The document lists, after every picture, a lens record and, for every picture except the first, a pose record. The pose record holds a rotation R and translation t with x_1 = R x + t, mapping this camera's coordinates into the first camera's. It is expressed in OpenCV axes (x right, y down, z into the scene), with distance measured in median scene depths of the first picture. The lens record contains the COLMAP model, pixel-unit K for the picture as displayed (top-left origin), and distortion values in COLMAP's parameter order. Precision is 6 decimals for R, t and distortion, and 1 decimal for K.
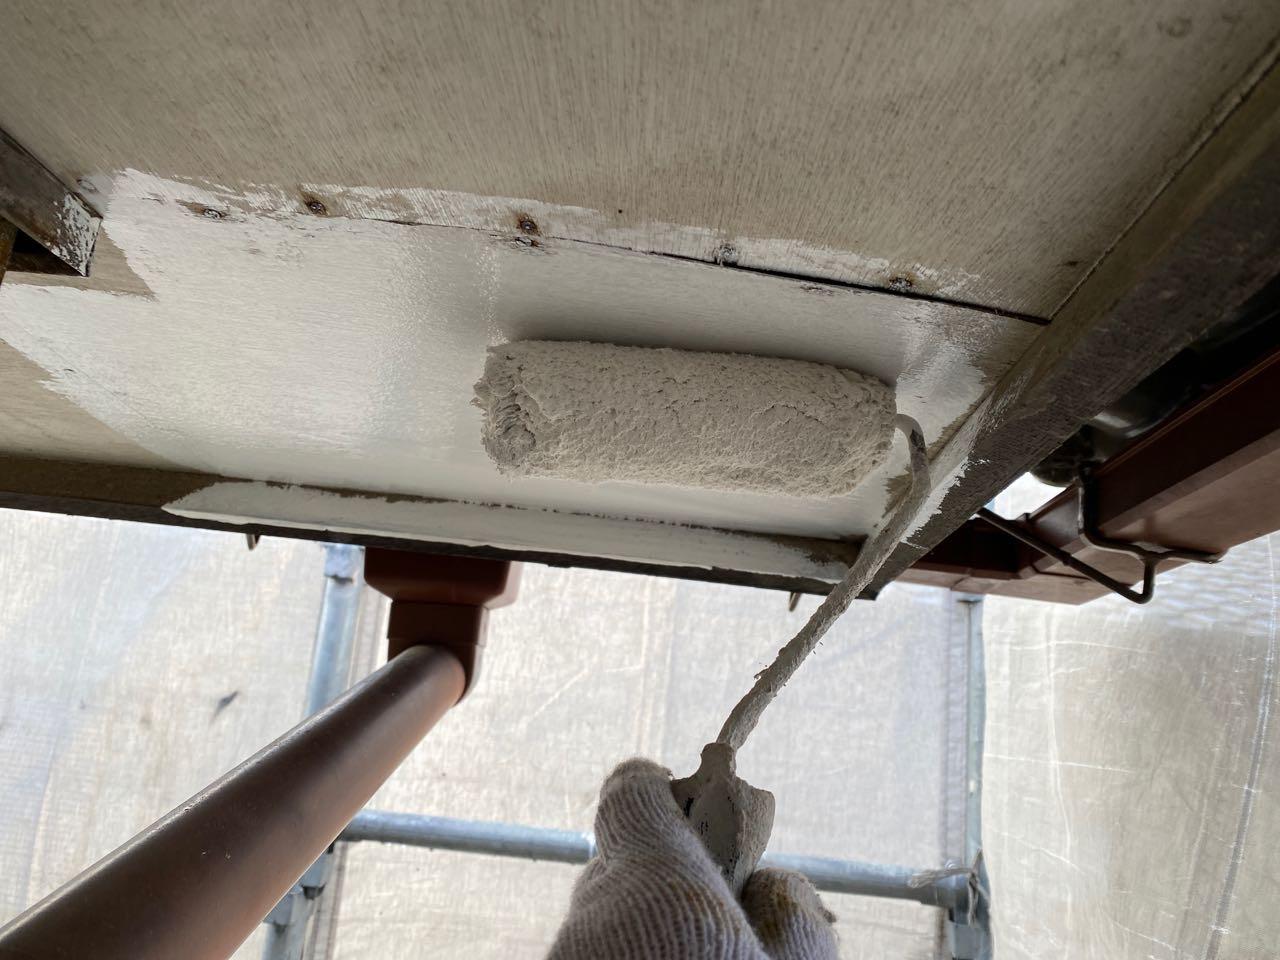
lens RADIAL K [[982.1, 0, 635.2], [0, 982.1, 485.0], [0, 0, 1]] dist [0.007918, 0.000117]
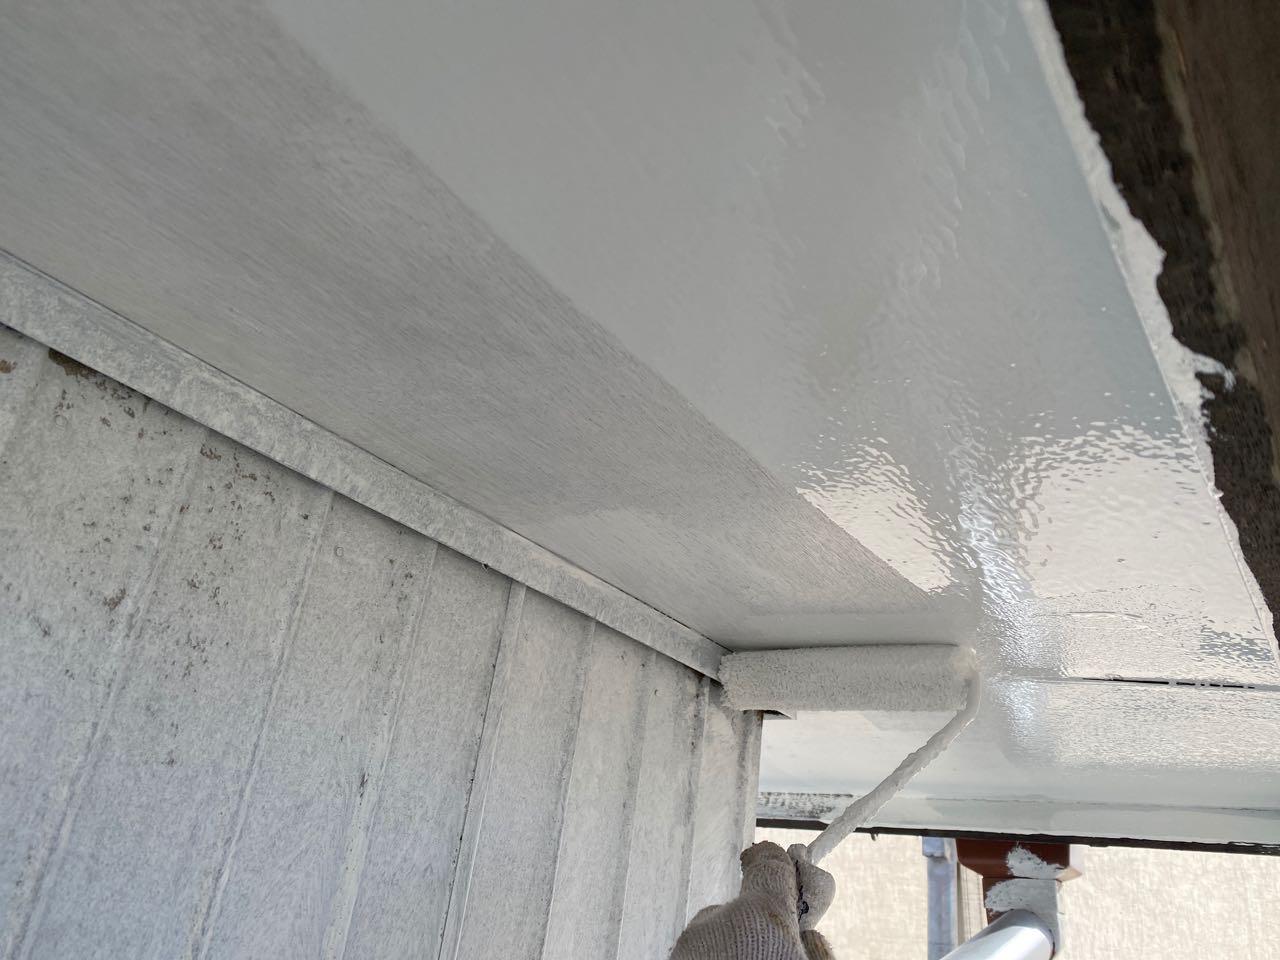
lens RADIAL K [[982.1, 0, 635.2], [0, 982.1, 485.0], [0, 0, 1]] dist [0.007918, 0.000117]
pose [[0.843359, -0.235680, -0.482908, 0.074471], [0.100927, 0.952165, -0.288437, -0.031869], [0.527787, 0.194517, 0.826803, -0.286810]]
